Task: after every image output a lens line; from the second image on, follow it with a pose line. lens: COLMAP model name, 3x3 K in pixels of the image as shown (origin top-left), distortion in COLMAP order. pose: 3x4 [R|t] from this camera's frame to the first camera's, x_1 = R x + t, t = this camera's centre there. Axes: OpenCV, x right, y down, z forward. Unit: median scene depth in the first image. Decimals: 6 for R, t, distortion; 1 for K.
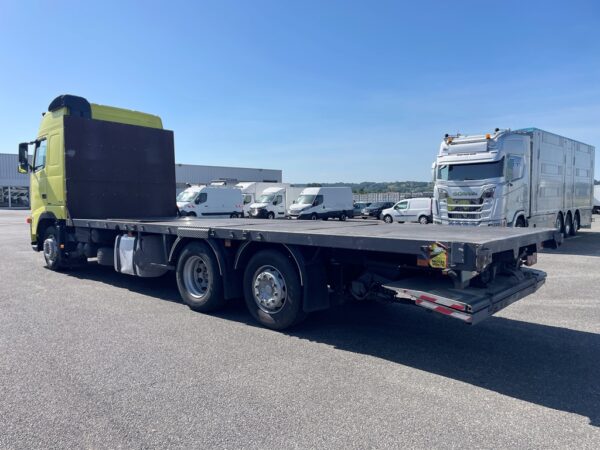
lens RADIAL K [[445.8, 0, 298.7], [0, 445.8, 236.8], [0, 0, 1]] dist [0.083037, -0.114781]
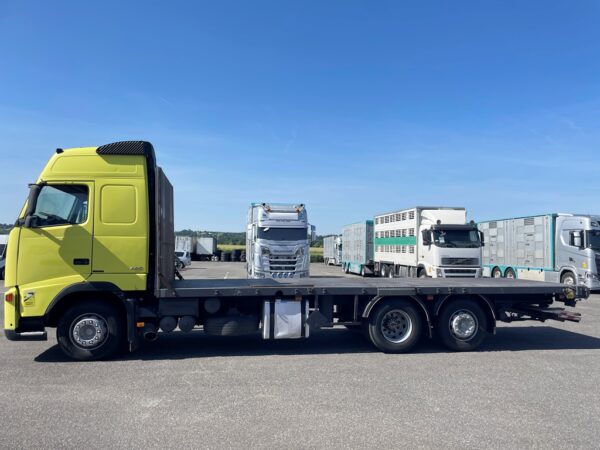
lens RADIAL K [[445.8, 0, 298.7], [0, 445.8, 236.8], [0, 0, 1]] dist [0.083037, -0.114781]
pose [[0.607784, 0.029152, 0.793567, -1.398037], [0.051870, 0.995734, -0.076304, -0.080985], [-0.792407, 0.087539, 0.603679, 0.416752]]
